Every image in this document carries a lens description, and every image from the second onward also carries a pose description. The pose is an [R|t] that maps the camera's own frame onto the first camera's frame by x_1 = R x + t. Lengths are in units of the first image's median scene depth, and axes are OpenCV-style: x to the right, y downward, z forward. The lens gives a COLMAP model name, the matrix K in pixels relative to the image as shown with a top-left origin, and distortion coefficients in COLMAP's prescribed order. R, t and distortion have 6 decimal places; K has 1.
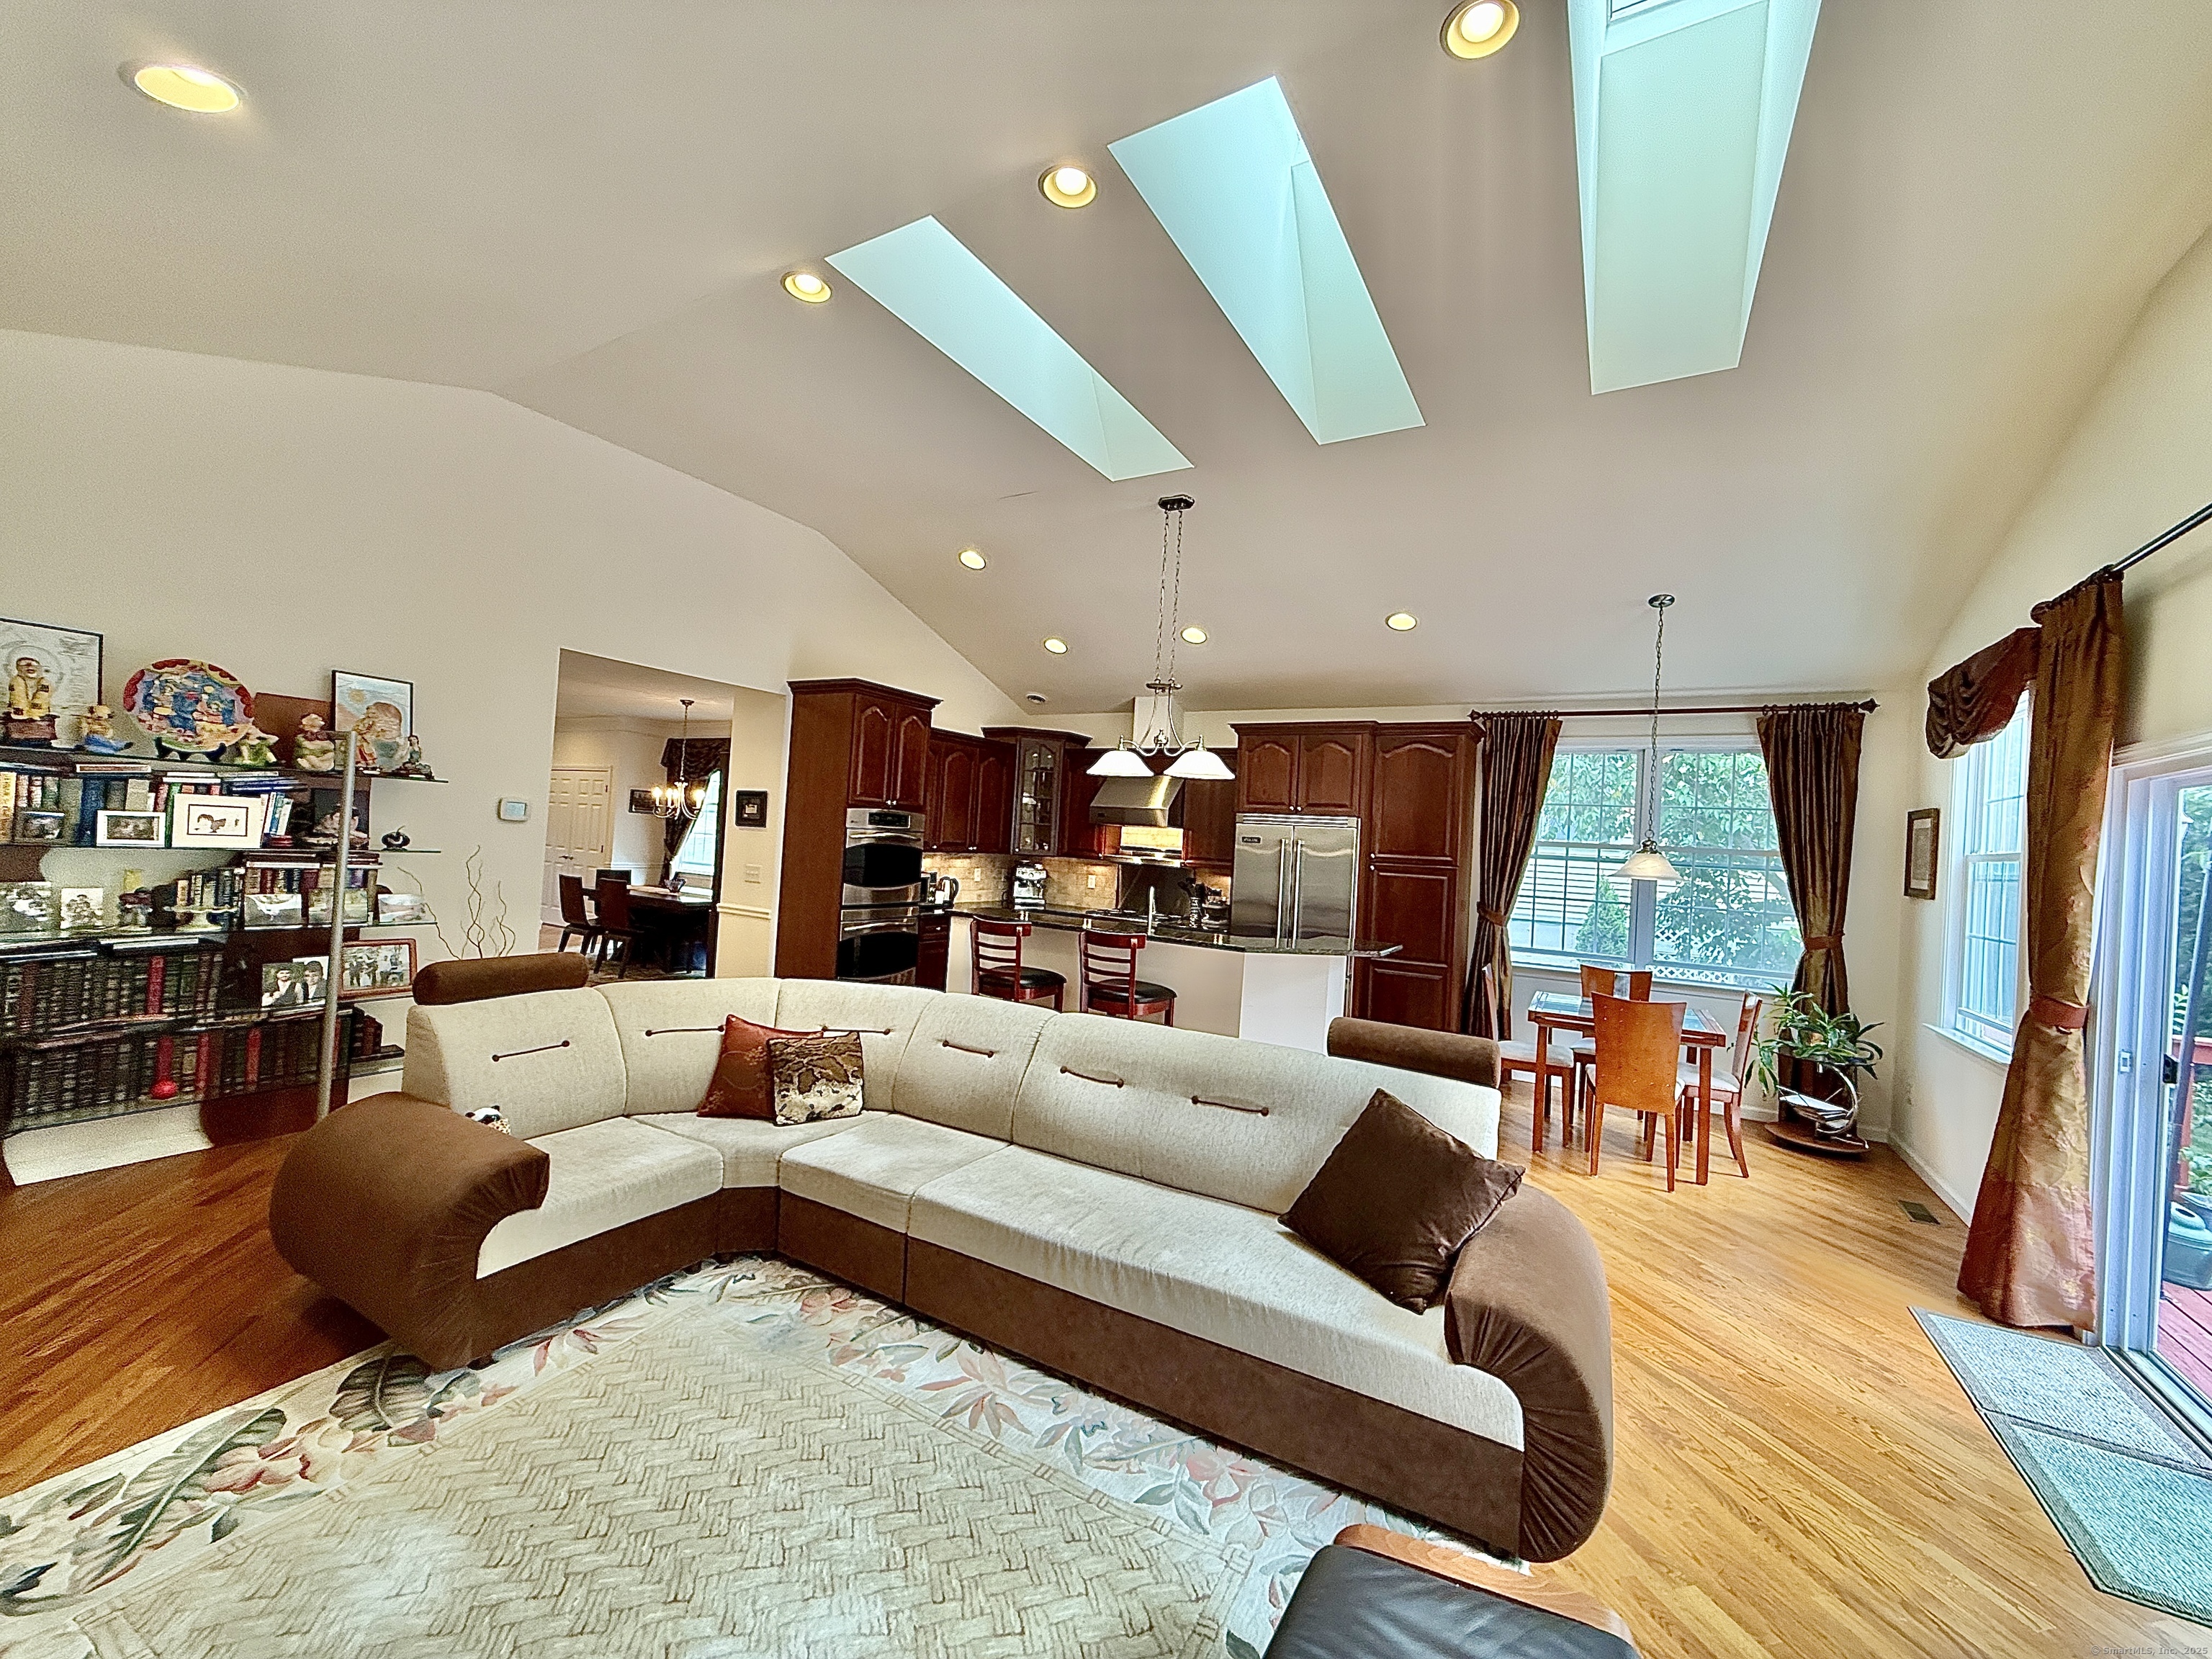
lens RADIAL K [[881.8, 0, 1104.9], [0, 881.8, 826.2], [0, 0, 1]] dist [-0.001439, 0.000971]
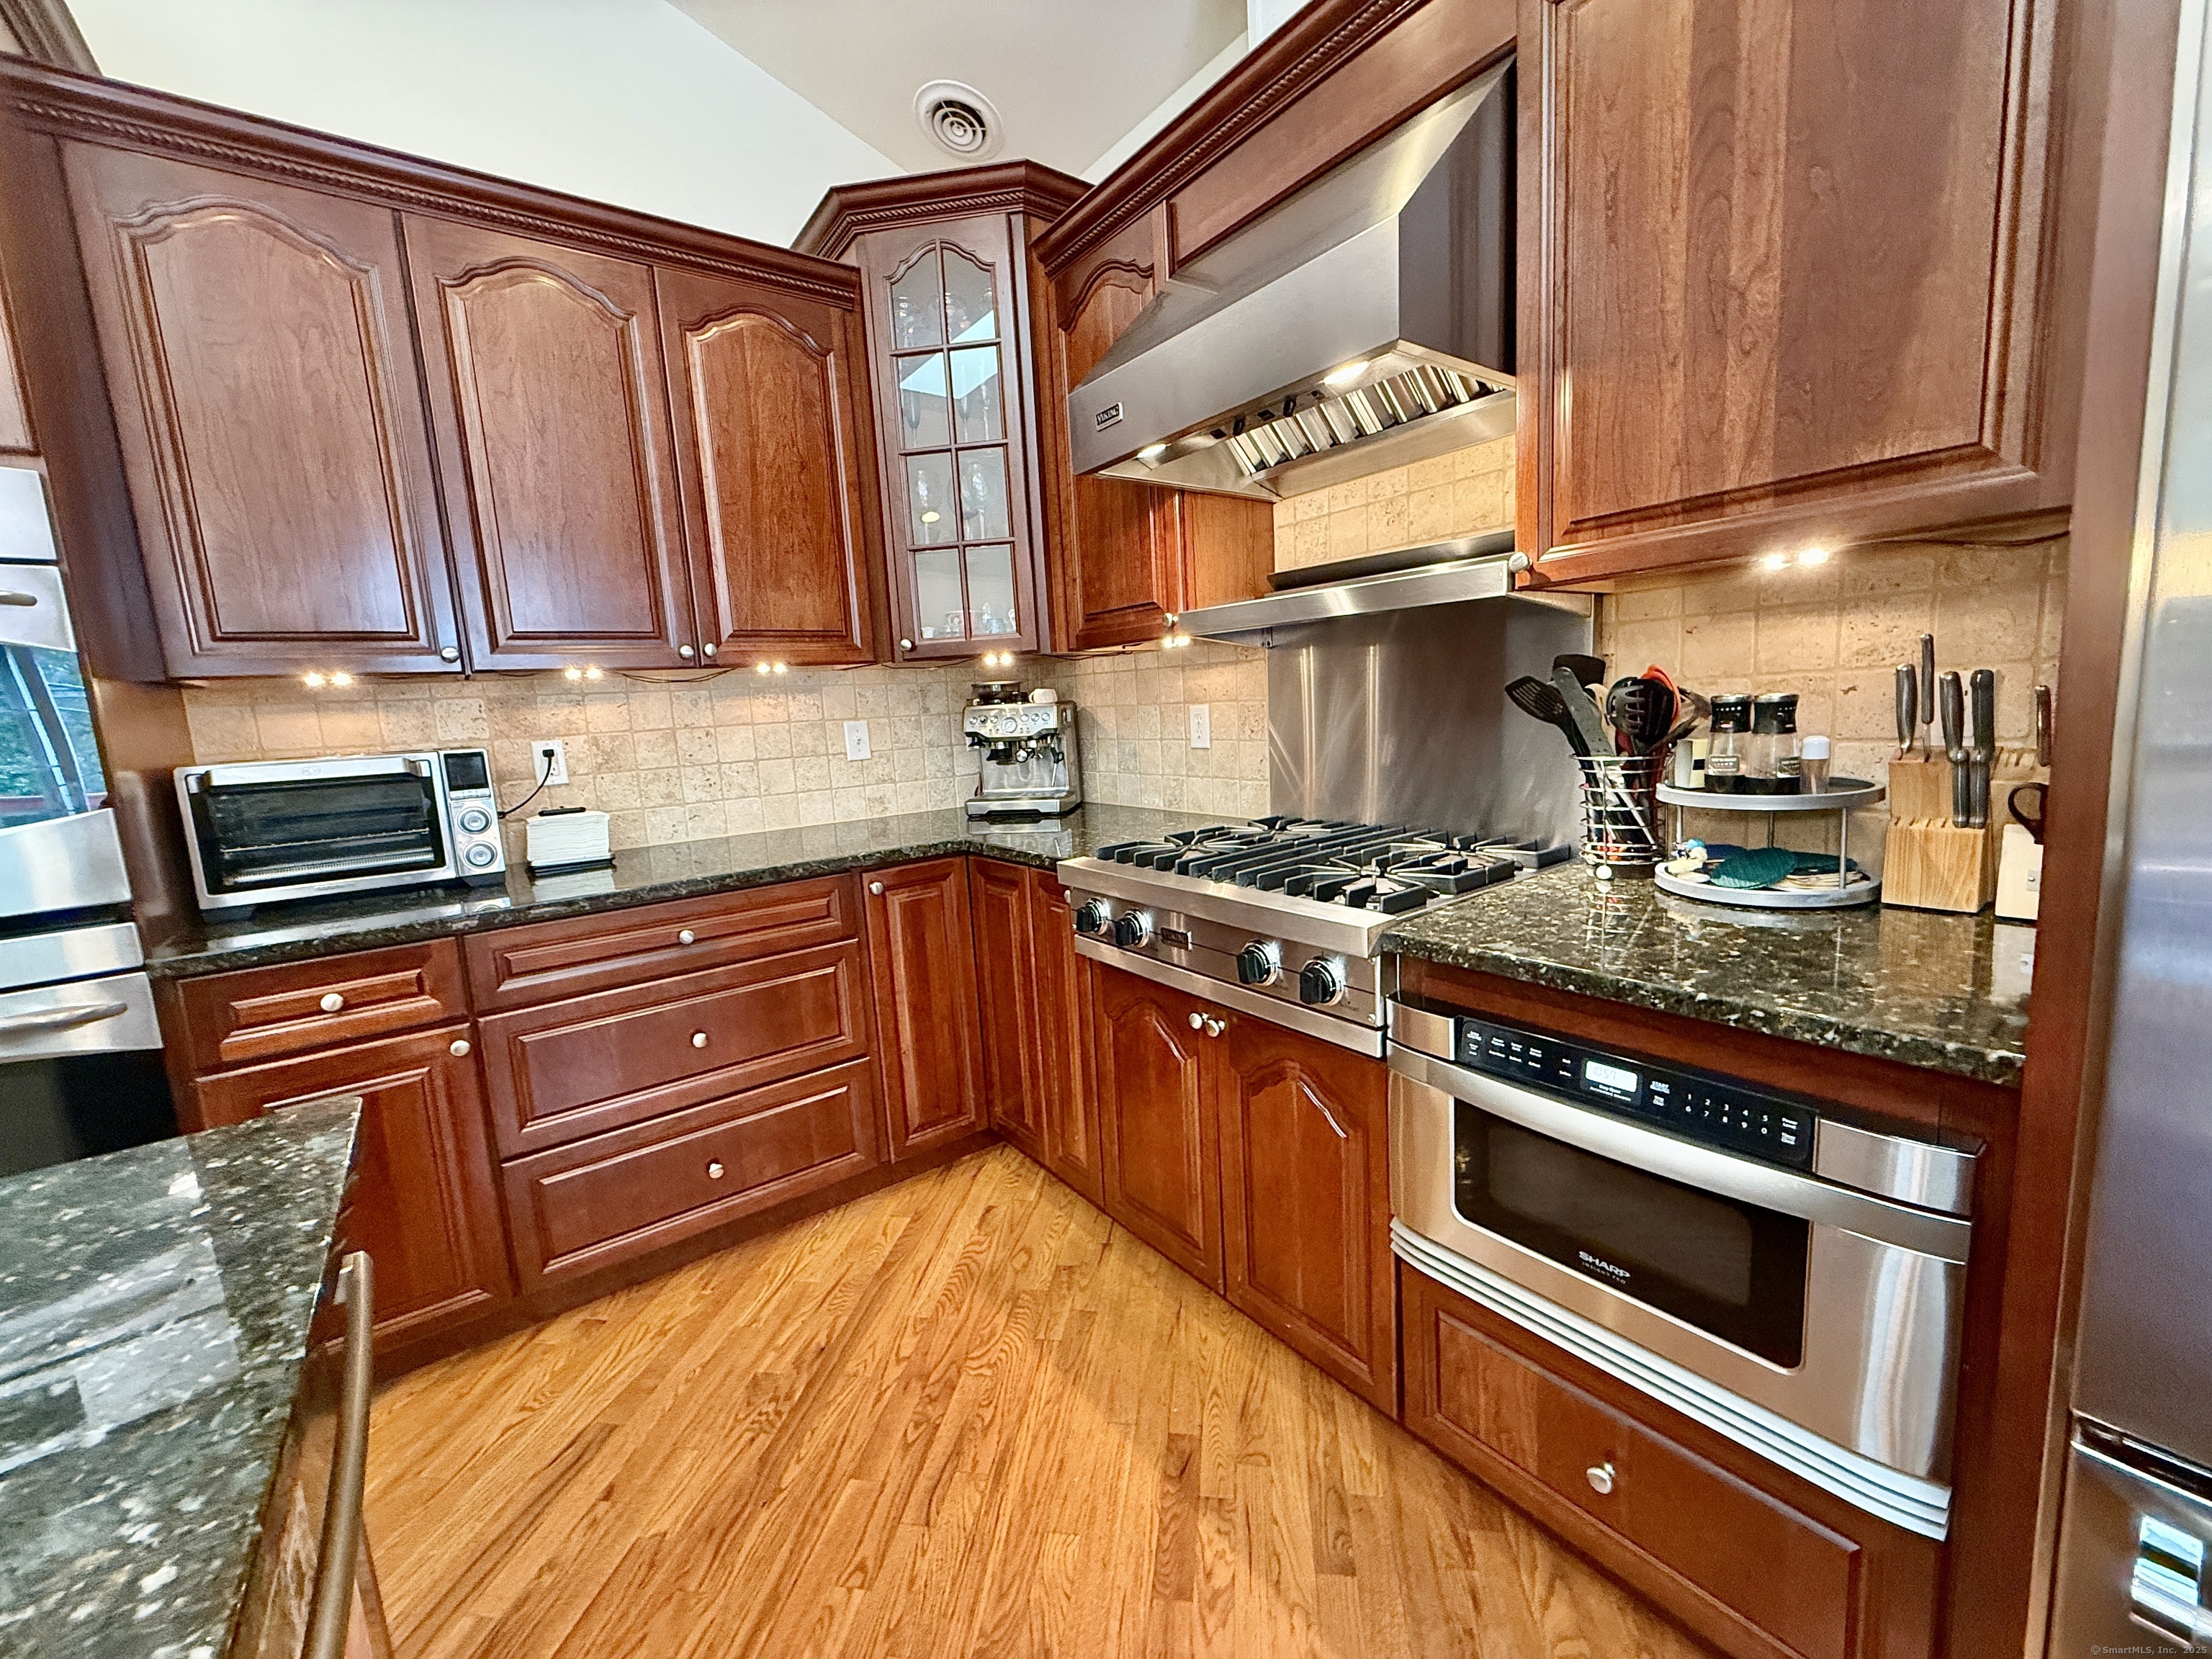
lens RADIAL K [[881.8, 0, 1106.4], [0, 881.8, 829.2], [0, 0, 1]] dist [-0.001439, 0.000971]
pose [[0.916585, -0.055511, -0.395968, 0.165412], [0.116808, 0.984290, 0.132399, 0.125666], [0.382397, -0.167607, 0.908669, 1.663910]]
